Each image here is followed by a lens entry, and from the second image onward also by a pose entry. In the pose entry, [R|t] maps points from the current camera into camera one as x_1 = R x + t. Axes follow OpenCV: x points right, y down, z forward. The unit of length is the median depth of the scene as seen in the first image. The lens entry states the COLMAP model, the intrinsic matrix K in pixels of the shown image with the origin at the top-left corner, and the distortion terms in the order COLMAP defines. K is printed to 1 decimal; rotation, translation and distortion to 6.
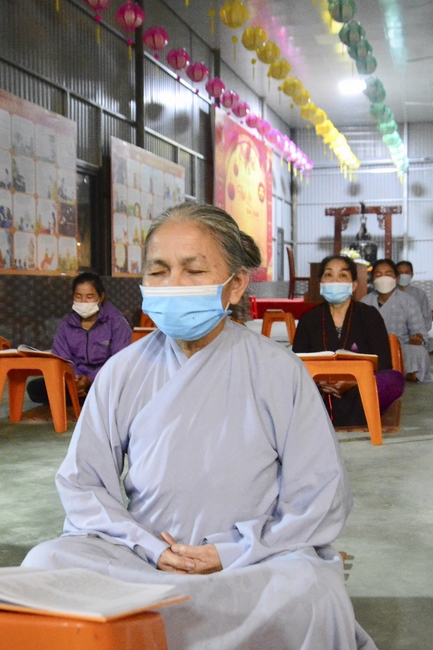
lens RADIAL K [[868.1, 0, 216.5], [0, 868.1, 325.0], [0, 0, 1]] dist [-0.028629, -0.034153]
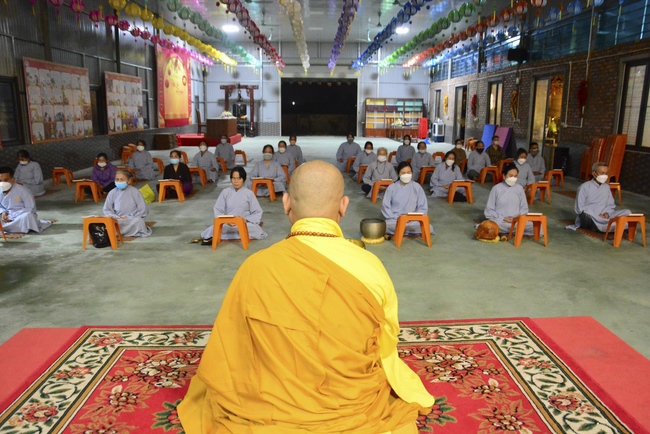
lens RADIAL K [[530.6, 0, 325.0], [0, 530.6, 217.0], [0, 0, 1]] dist [-0.179979, 0.234767]
pose [[0.963108, -0.038962, 0.266280, 0.048041], [-0.003801, 0.987396, 0.158223, -0.048662], [-0.269089, -0.153398, 0.950821, -0.394159]]
